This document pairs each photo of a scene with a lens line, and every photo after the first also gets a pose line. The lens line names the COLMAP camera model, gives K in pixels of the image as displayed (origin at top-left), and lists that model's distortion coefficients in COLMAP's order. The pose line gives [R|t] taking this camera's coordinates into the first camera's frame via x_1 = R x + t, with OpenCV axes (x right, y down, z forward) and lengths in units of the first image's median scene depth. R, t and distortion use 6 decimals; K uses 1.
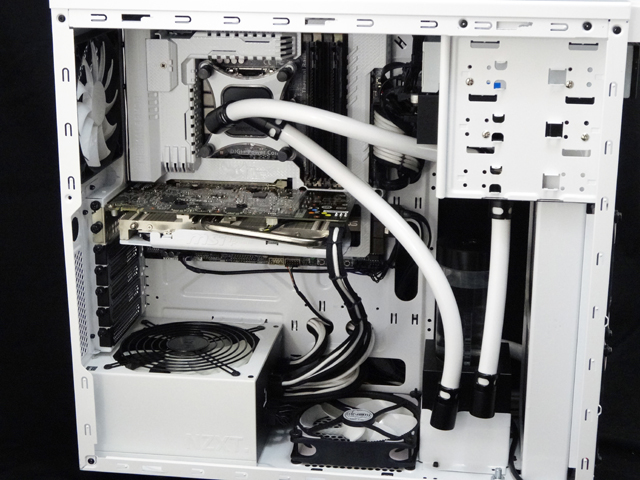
lens RADIAL K [[1143.2, 0, 320.0], [0, 1143.2, 240.0], [0, 0, 1]] dist [-0.028065, -0.000053]
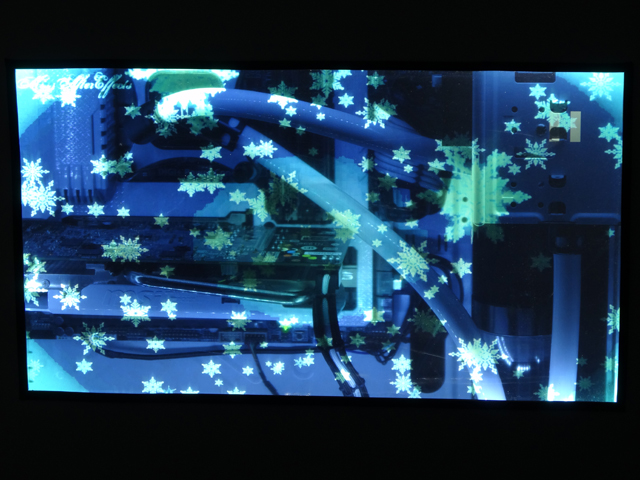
lens RADIAL K [[2112.3, 0, 320.0], [0, 2112.3, 240.0], [0, 0, 1]] dist [-0.031786, -0.259255]
pose [[0.998822, -0.022879, 0.042796, -0.040609], [0.025932, 0.997053, -0.072195, 0.056478], [-0.041018, 0.073220, 0.996472, -0.239398]]
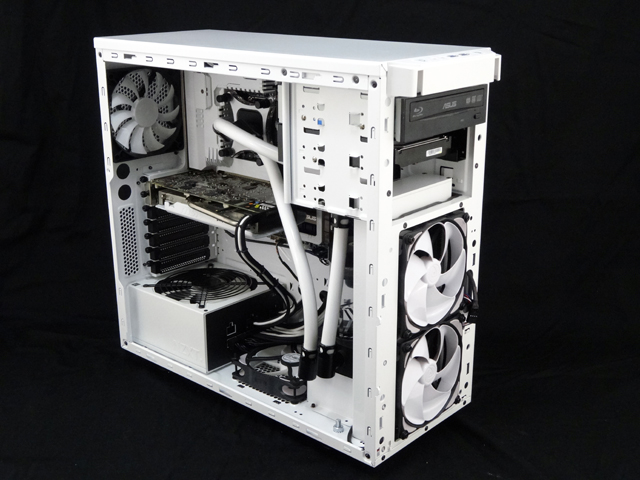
lens RADIAL K [[828.9, 0, 320.0], [0, 828.9, 240.0], [0, 0, 1]] dist [0.003020, -0.019315]
pose [[0.834049, 0.163787, -0.526817, 0.588074], [-0.153180, 0.986119, 0.064072, -0.056424], [0.529999, 0.027259, 0.847560, 0.183696]]
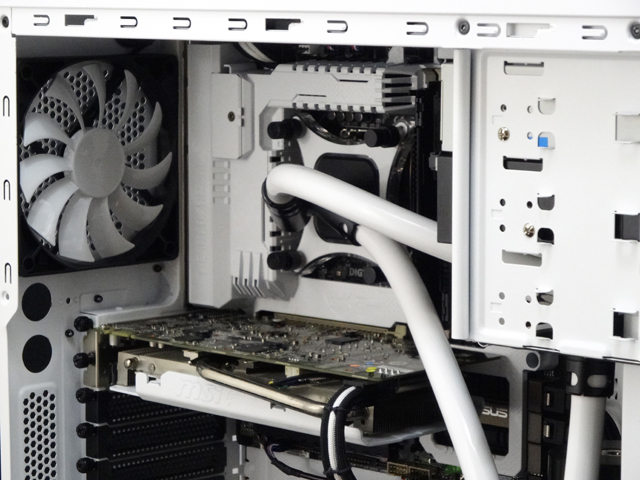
lens RADIAL K [[2264.4, 0, 320.0], [0, 2264.4, 240.0], [0, 0, 1]] dist [-0.074091, 0.854767]
pose [[0.814910, 0.063373, -0.576113, 0.617798], [-0.166046, 0.977866, -0.127306, 0.061085], [0.555293, 0.199404, 0.807395, 0.052090]]
